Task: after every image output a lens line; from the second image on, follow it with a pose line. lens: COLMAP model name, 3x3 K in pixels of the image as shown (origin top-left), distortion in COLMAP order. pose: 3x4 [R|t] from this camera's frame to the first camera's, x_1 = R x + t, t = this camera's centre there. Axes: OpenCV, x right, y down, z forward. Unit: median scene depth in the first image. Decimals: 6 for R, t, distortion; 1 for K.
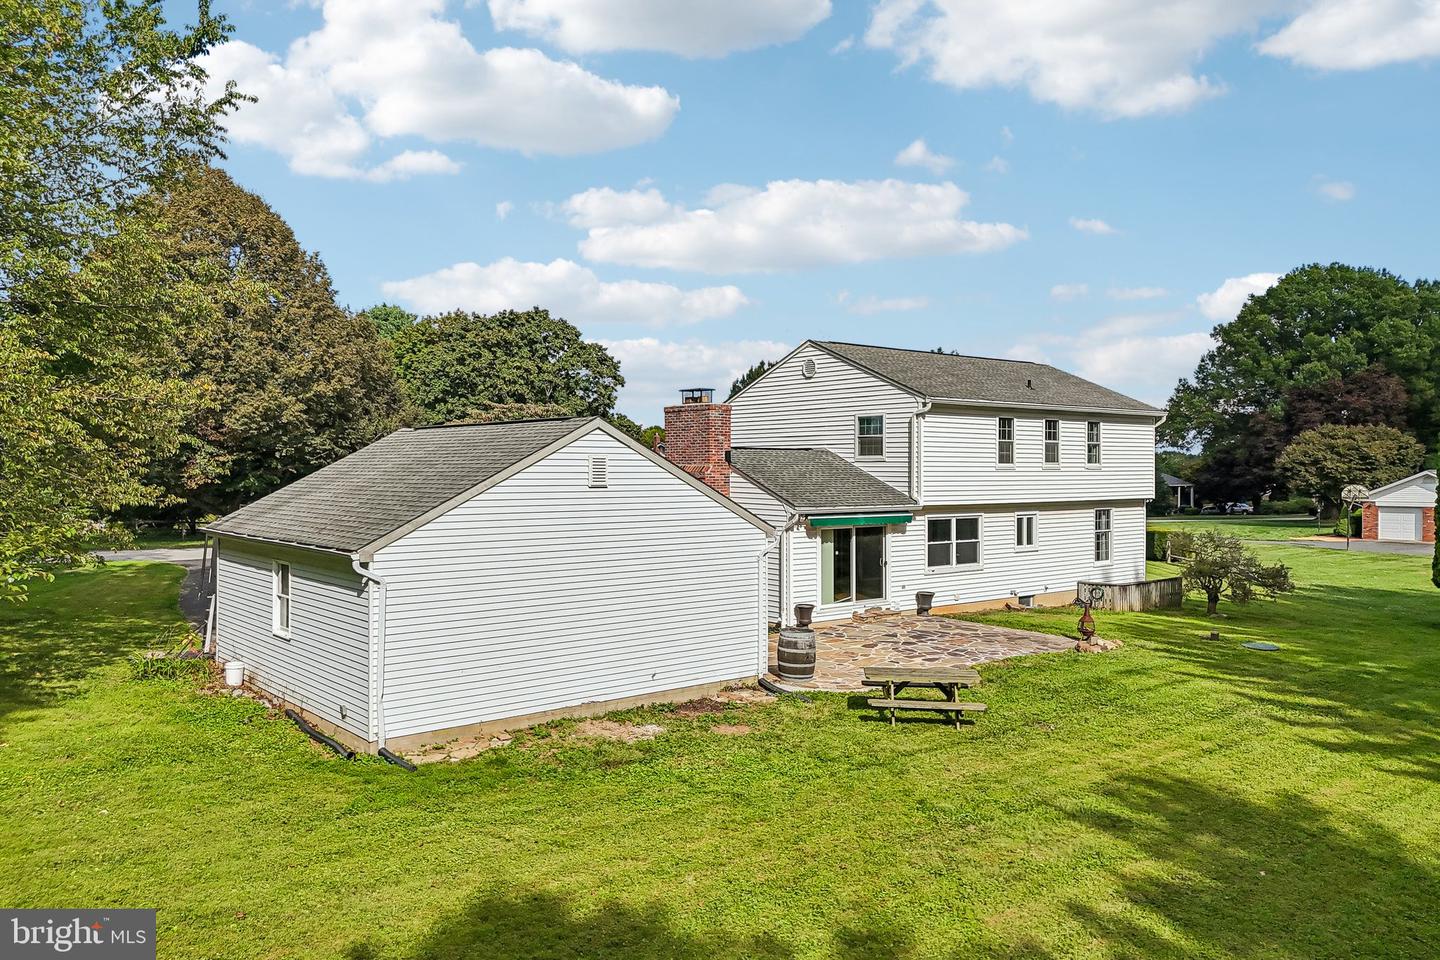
lens RADIAL K [[1059.8, 0, 717.3], [0, 1059.8, 472.7], [0, 0, 1]] dist [0.083473, -0.085844]
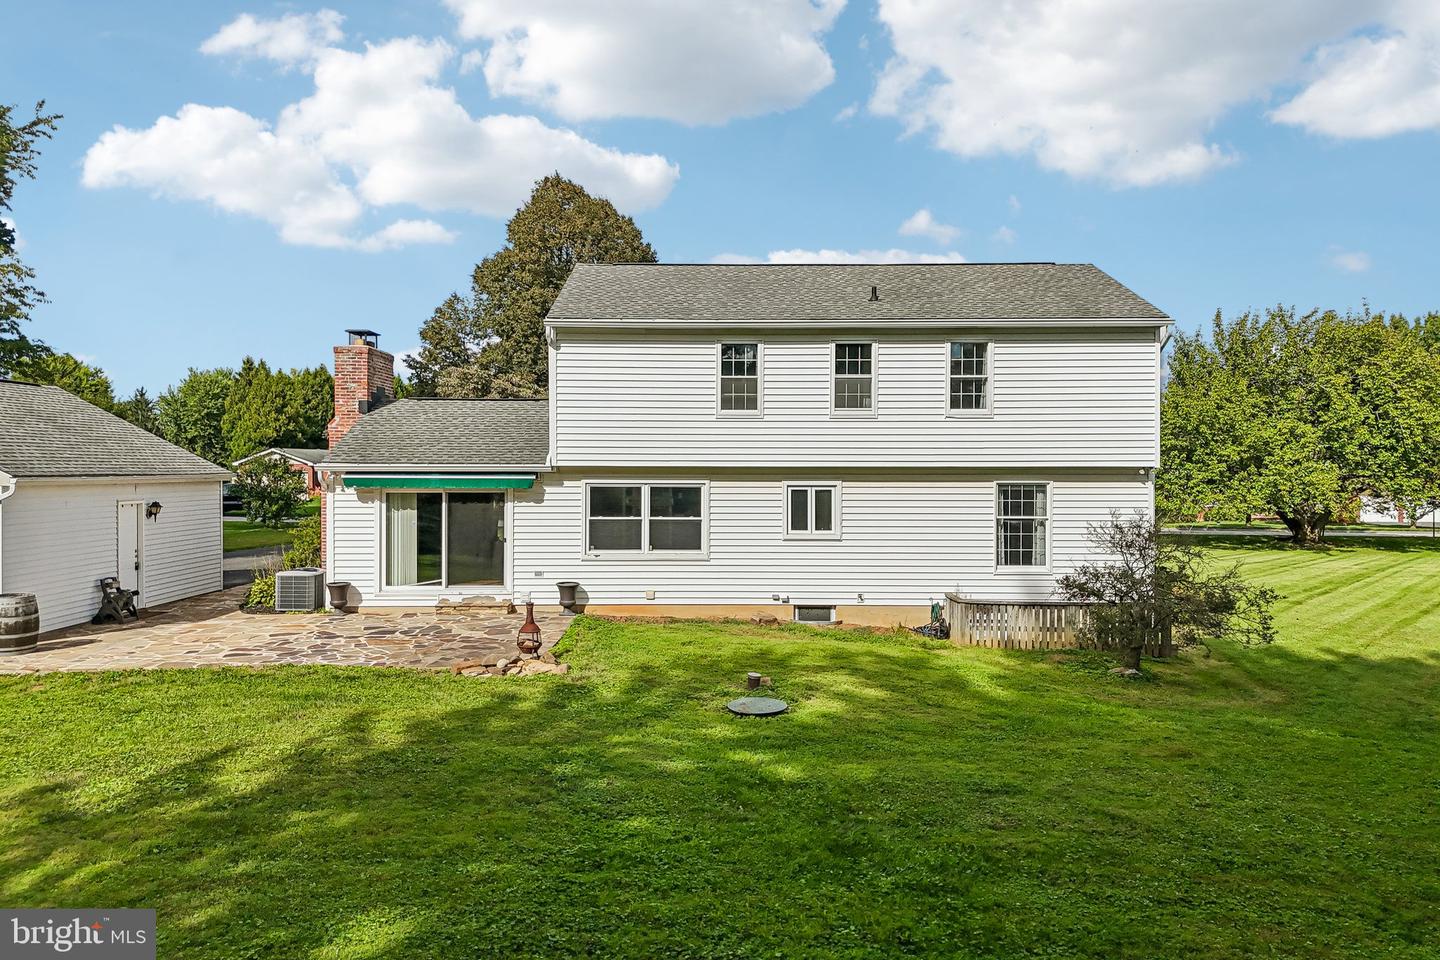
lens RADIAL K [[1052.9, 0, 720.0], [0, 1052.9, 480.0], [0, 0, 1]] dist [0.094021, -0.091121]
pose [[0.788461, 0.036807, -0.613982, 0.685746], [-0.004443, 0.998523, 0.054154, -0.000376], [0.615069, -0.039971, 0.787460, 0.456210]]
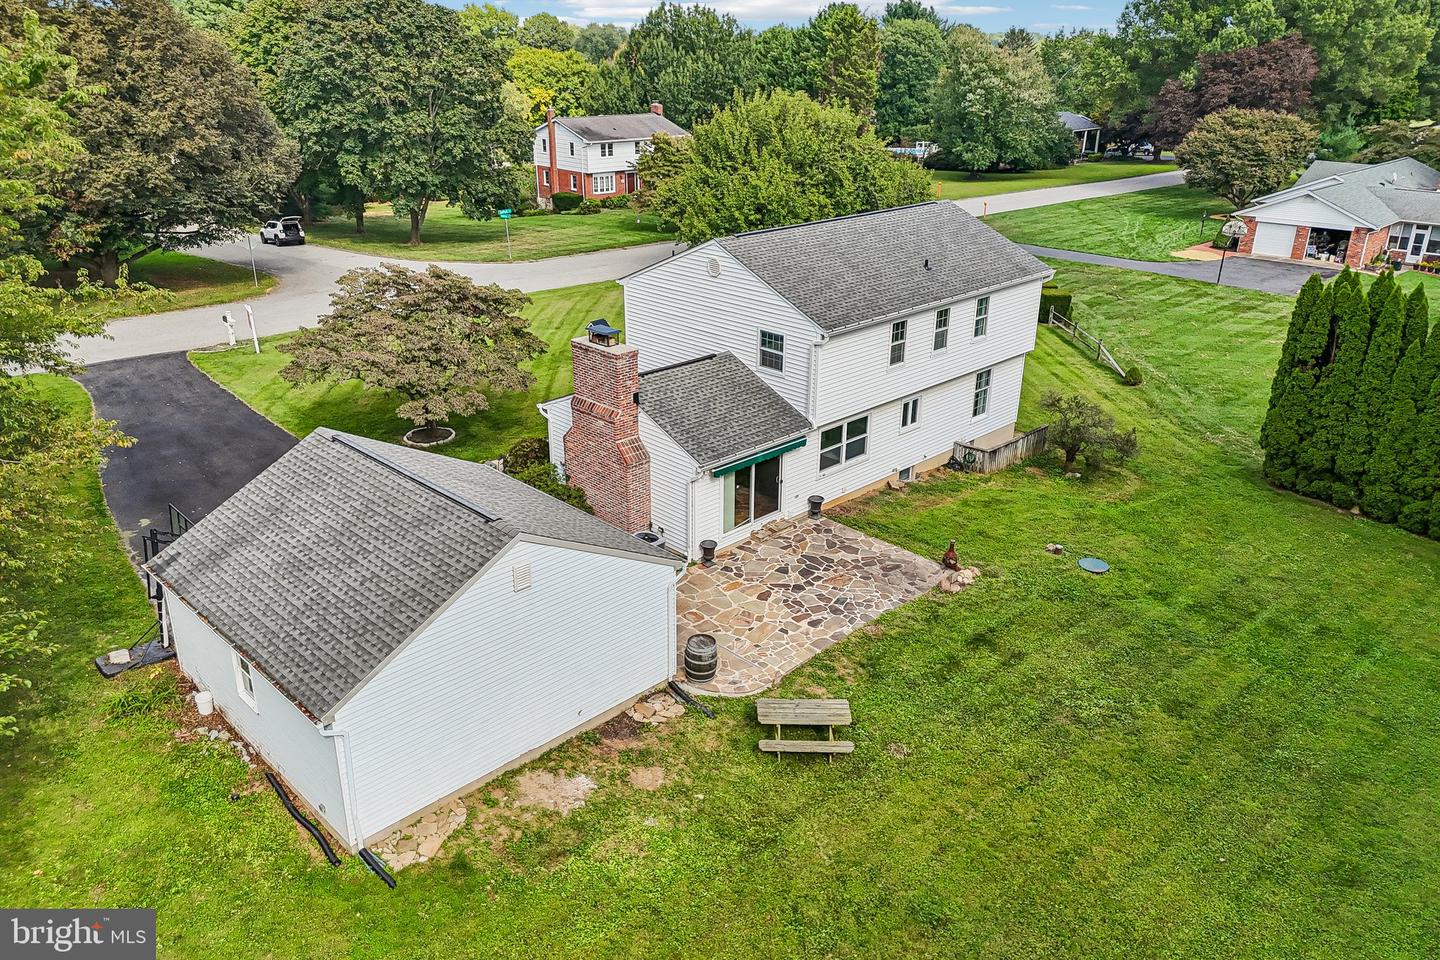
lens RADIAL K [[1052.9, 0, 720.0], [0, 1052.9, 480.0], [0, 0, 1]] dist [0.094021, -0.091121]
pose [[0.995876, -0.027977, 0.086308, 0.000419], [-0.006347, 0.927458, 0.373874, -0.296401], [-0.090507, -0.372880, 0.923455, -0.002346]]
